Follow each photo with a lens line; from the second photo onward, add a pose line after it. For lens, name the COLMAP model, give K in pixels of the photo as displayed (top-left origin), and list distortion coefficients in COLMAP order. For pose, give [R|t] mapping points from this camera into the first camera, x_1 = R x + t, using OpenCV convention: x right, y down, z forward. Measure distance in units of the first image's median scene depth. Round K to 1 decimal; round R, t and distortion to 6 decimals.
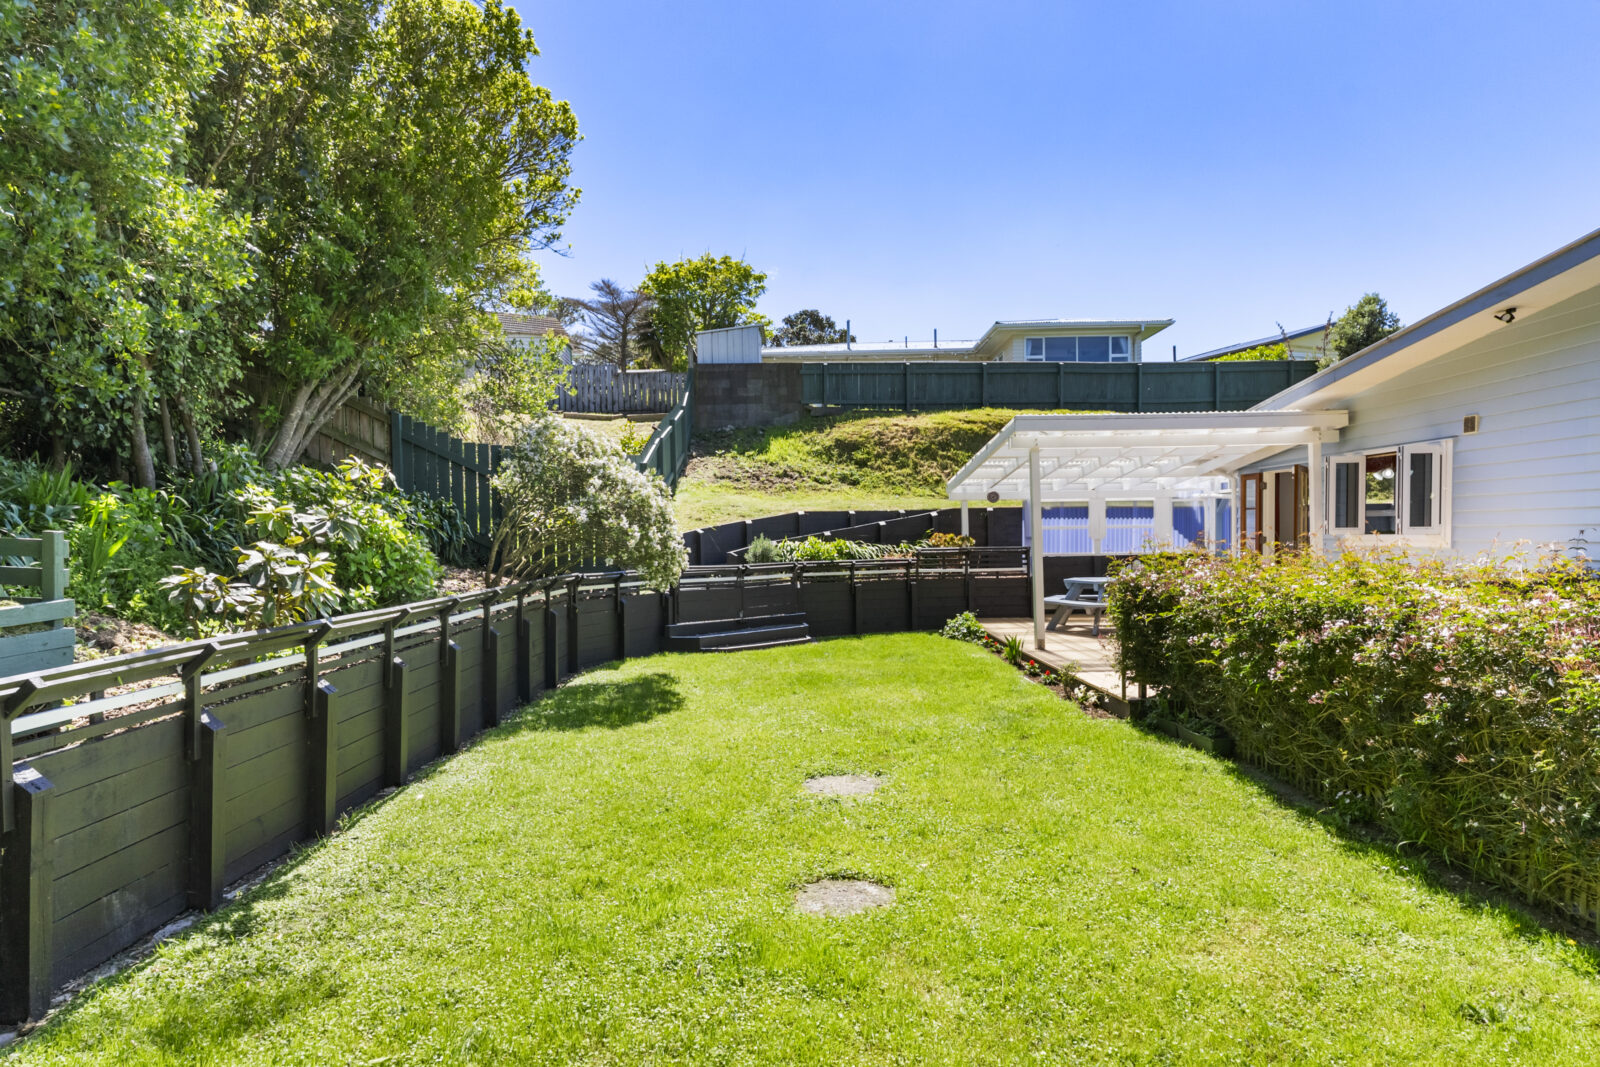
lens RADIAL K [[933.2, 0, 799.5], [0, 933.2, 552.3], [0, 0, 1]] dist [0.004757, 0.001865]
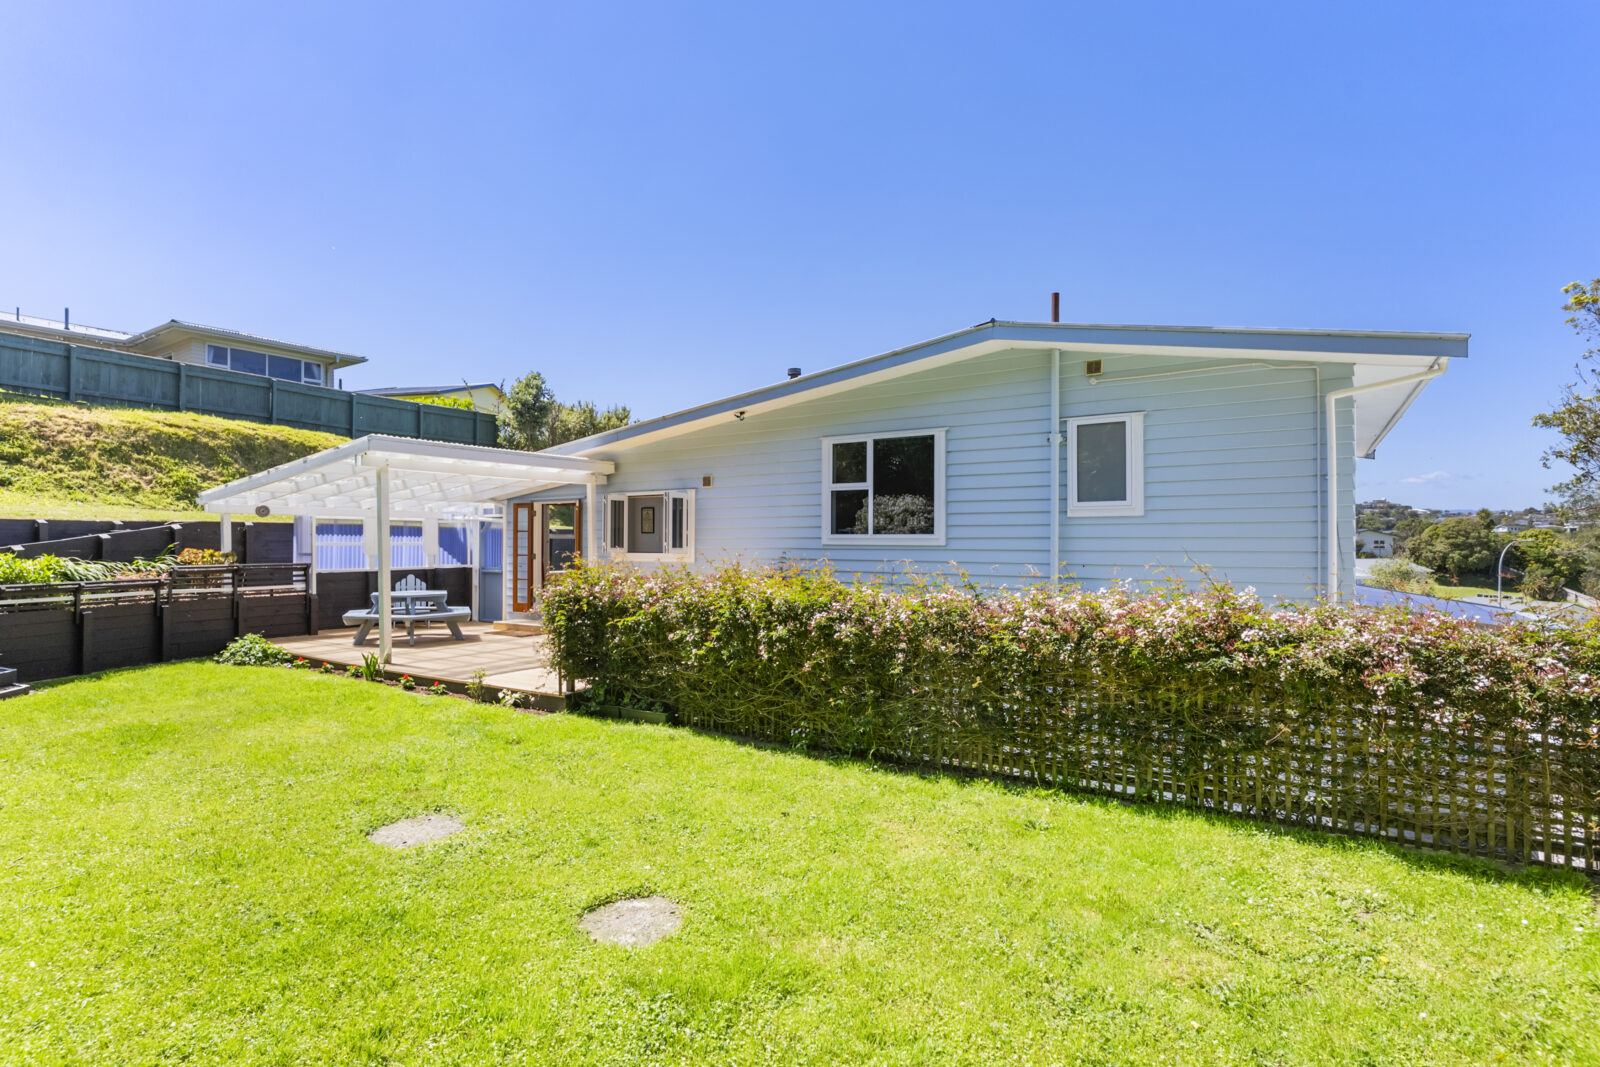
lens RADIAL K [[781.1, 0, 800.7], [0, 781.1, 535.6], [0, 0, 1]] dist [0.002148, 0.000164]
pose [[0.553672, 0.021972, 0.832445, -0.156715], [0.009097, 0.999433, -0.032430, -0.003654], [-0.832685, 0.025528, 0.553158, 0.106320]]
